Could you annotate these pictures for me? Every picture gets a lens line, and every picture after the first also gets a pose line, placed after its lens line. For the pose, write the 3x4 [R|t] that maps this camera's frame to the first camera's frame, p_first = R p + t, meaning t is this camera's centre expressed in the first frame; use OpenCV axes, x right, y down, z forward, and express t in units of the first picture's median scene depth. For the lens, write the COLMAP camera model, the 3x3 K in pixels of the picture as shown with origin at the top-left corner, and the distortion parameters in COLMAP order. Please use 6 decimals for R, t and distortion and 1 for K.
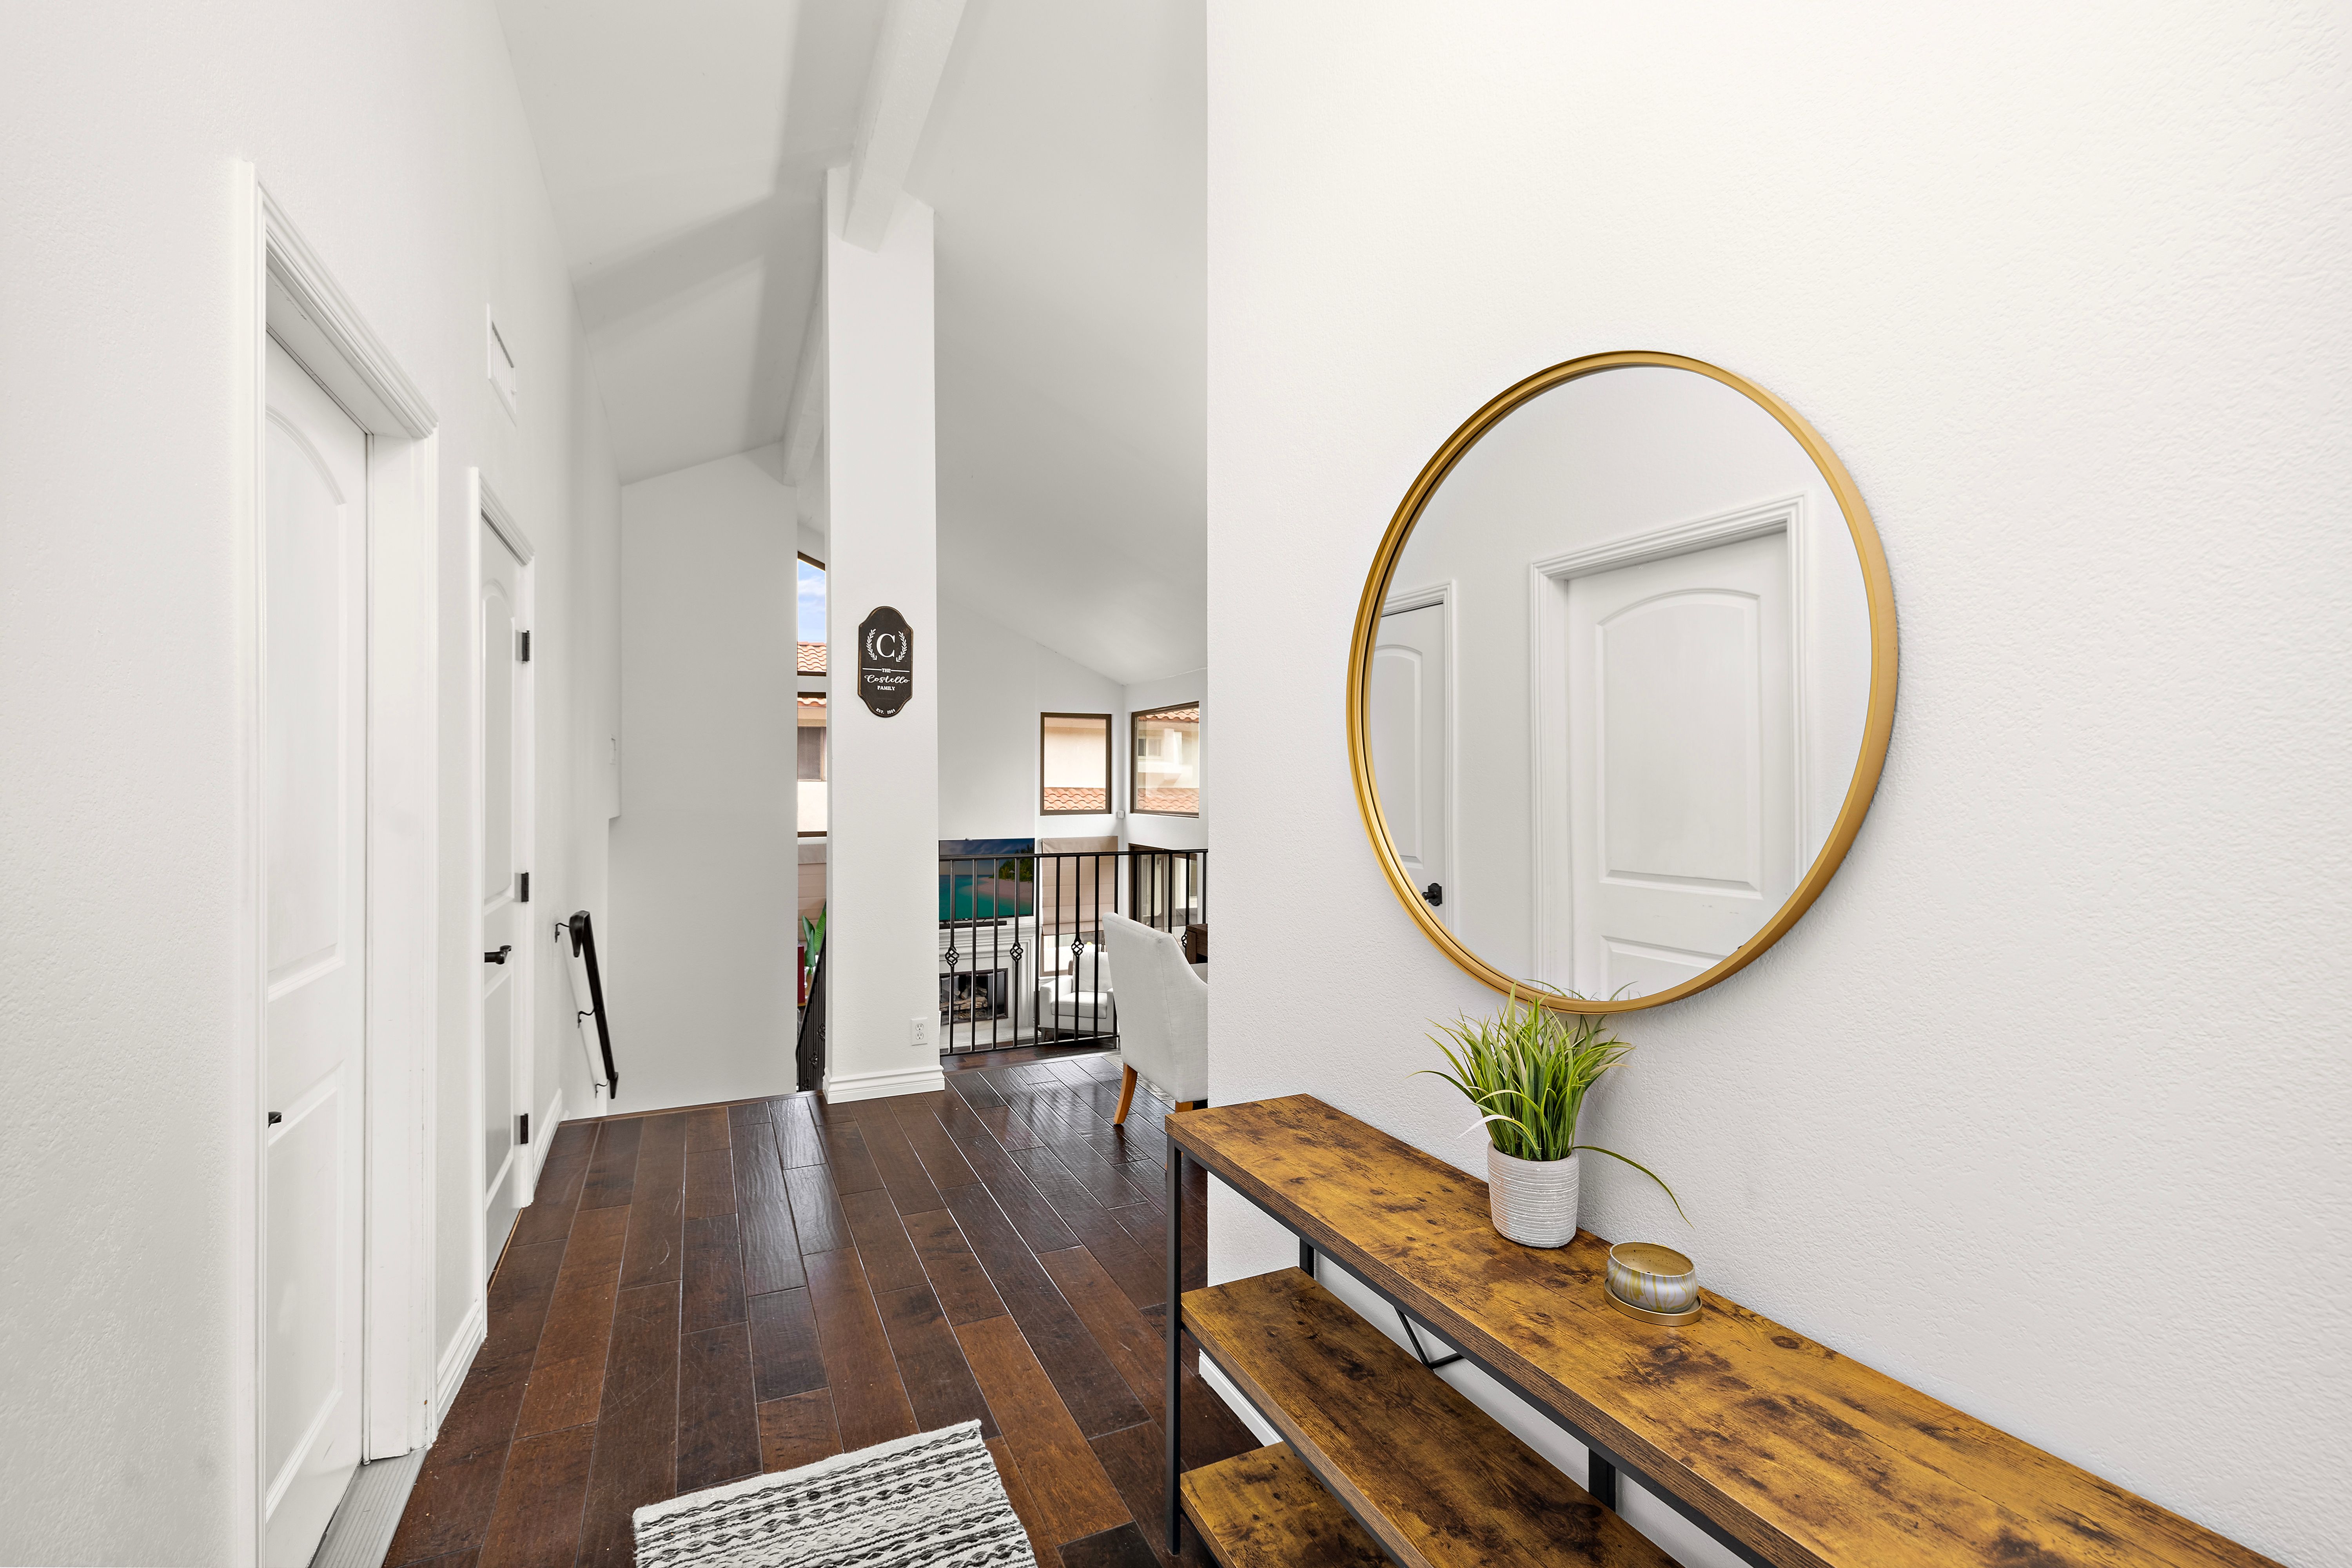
lens RADIAL K [[989.5, 0, 1157.3], [0, 989.5, 787.7], [0, 0, 1]] dist [-0.000062, -0.001018]
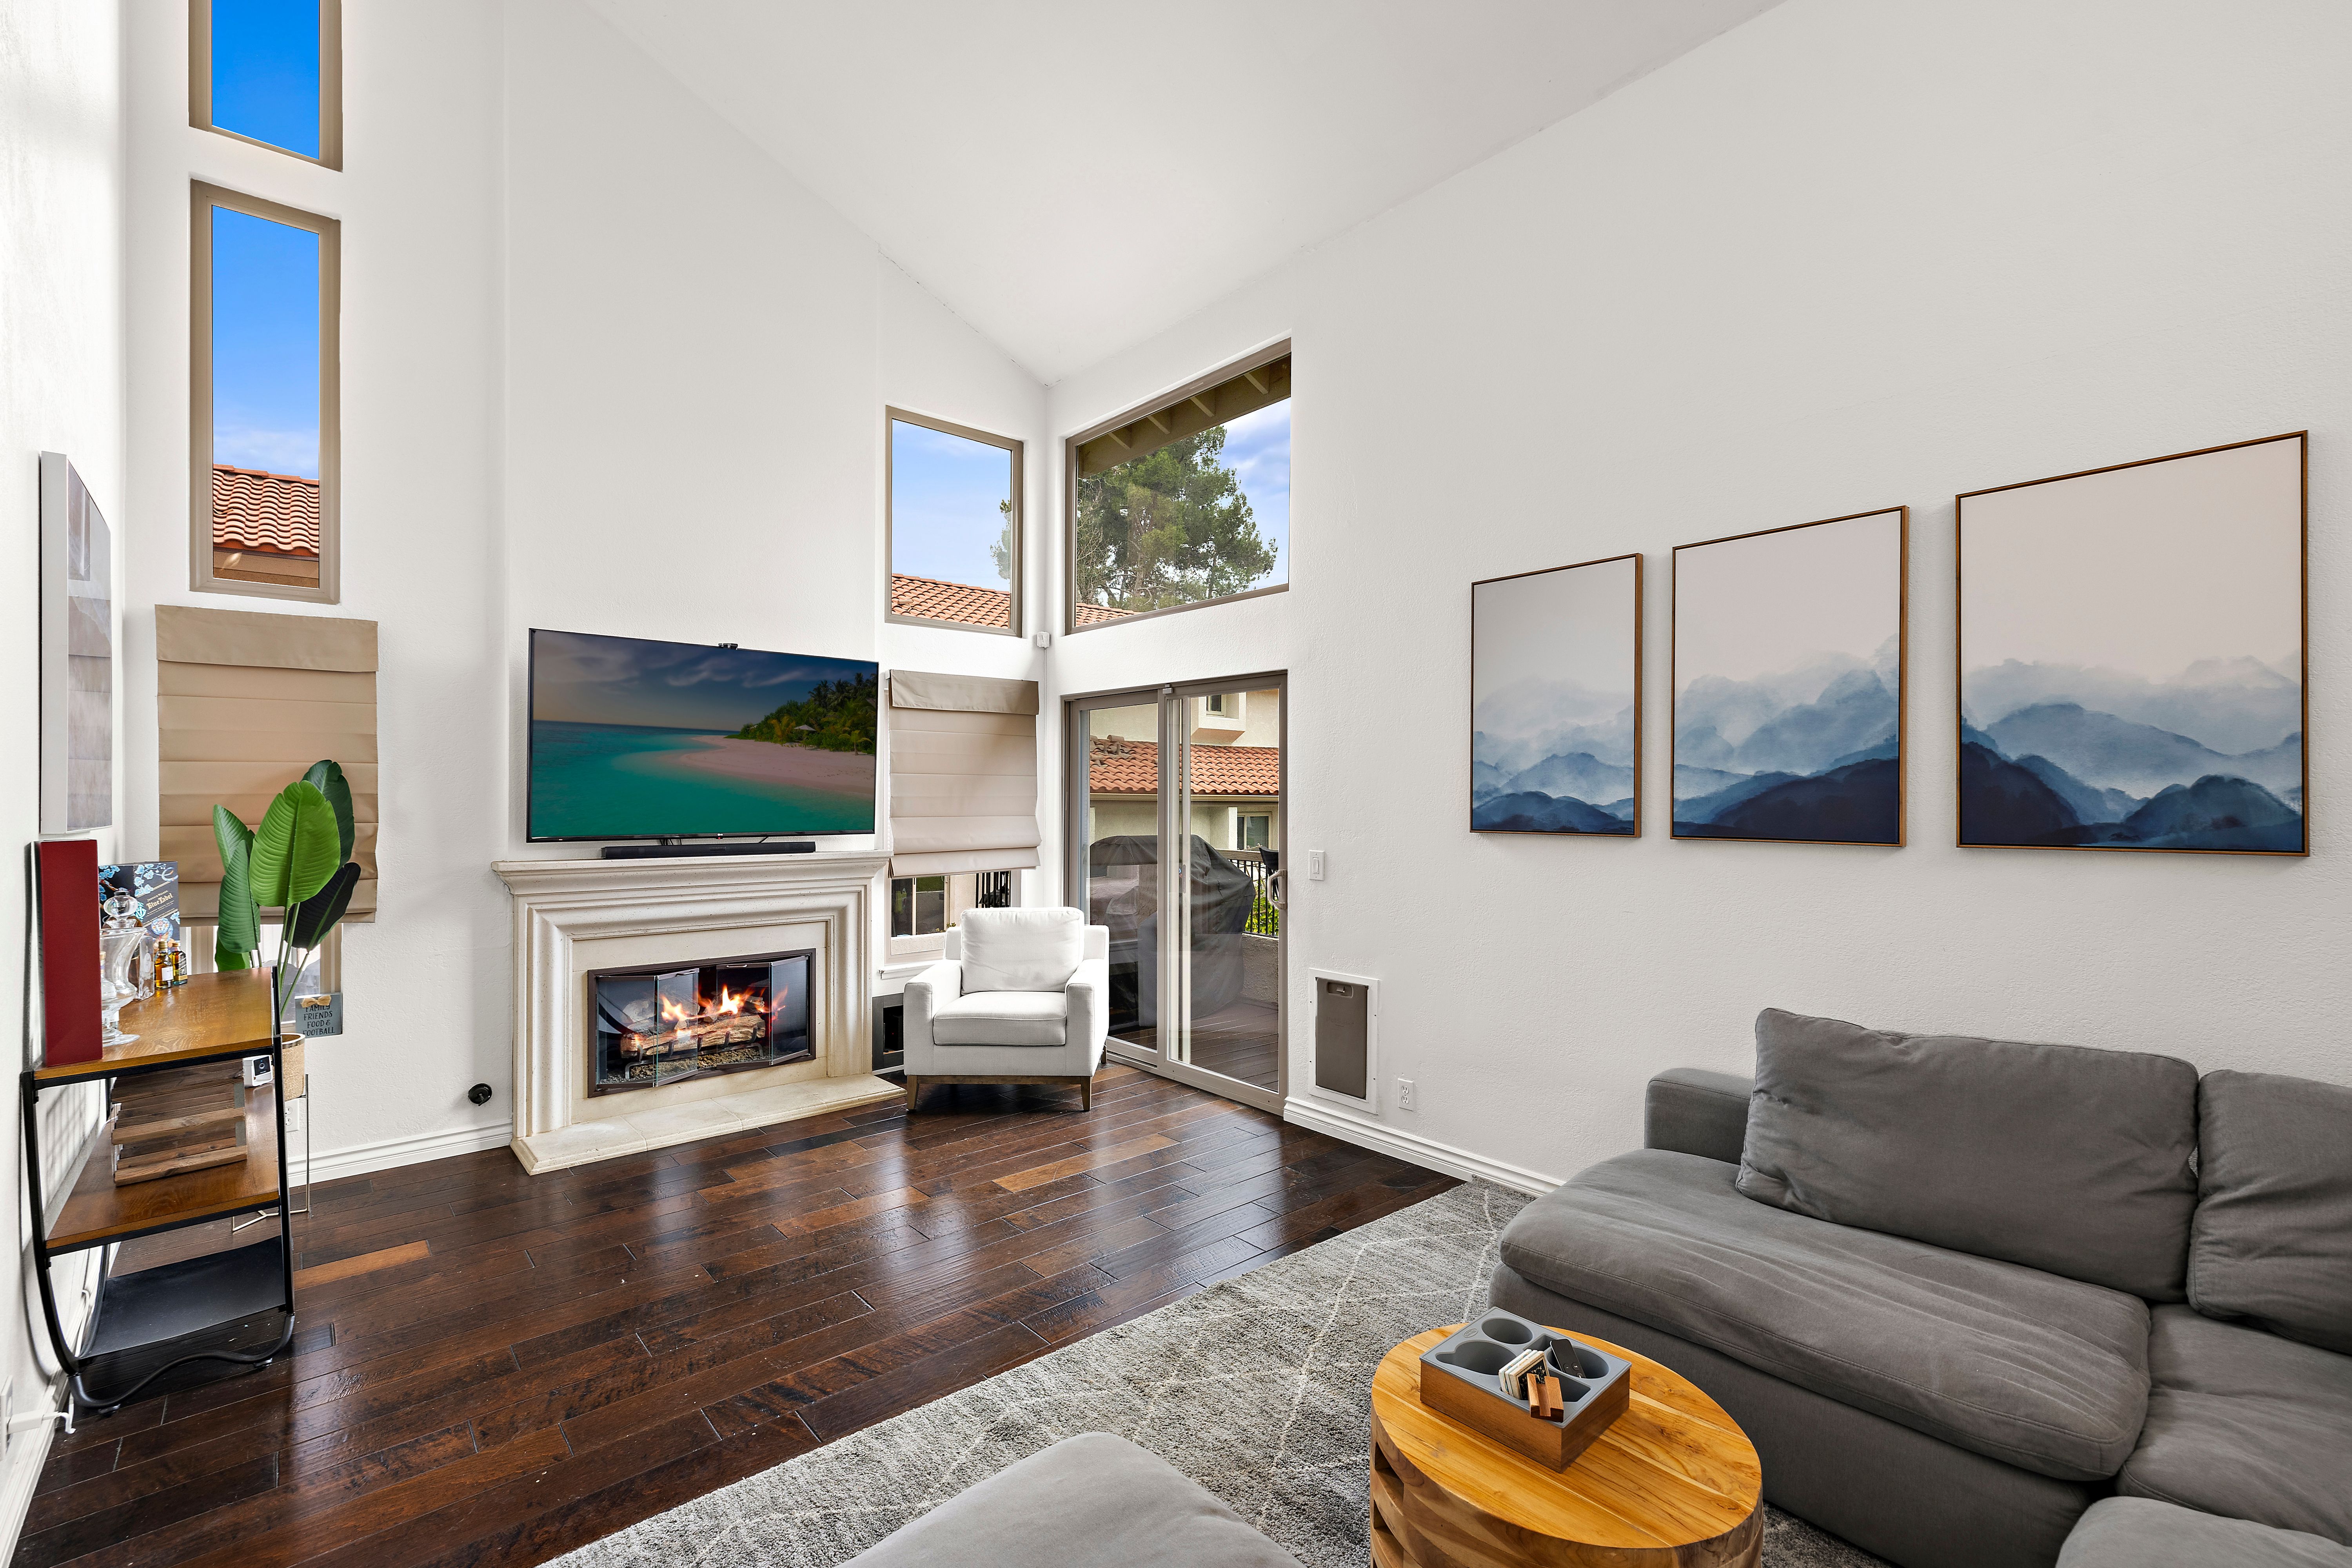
lens RADIAL K [[989.5, 0, 1175.6], [0, 989.5, 802.9], [0, 0, 1]] dist [-0.000062, -0.001018]
pose [[0.959309, -0.001906, 0.282353, -0.118964], [0.001126, 0.999995, 0.002925, 0.113373], [-0.282357, -0.002488, 0.959306, 0.508489]]
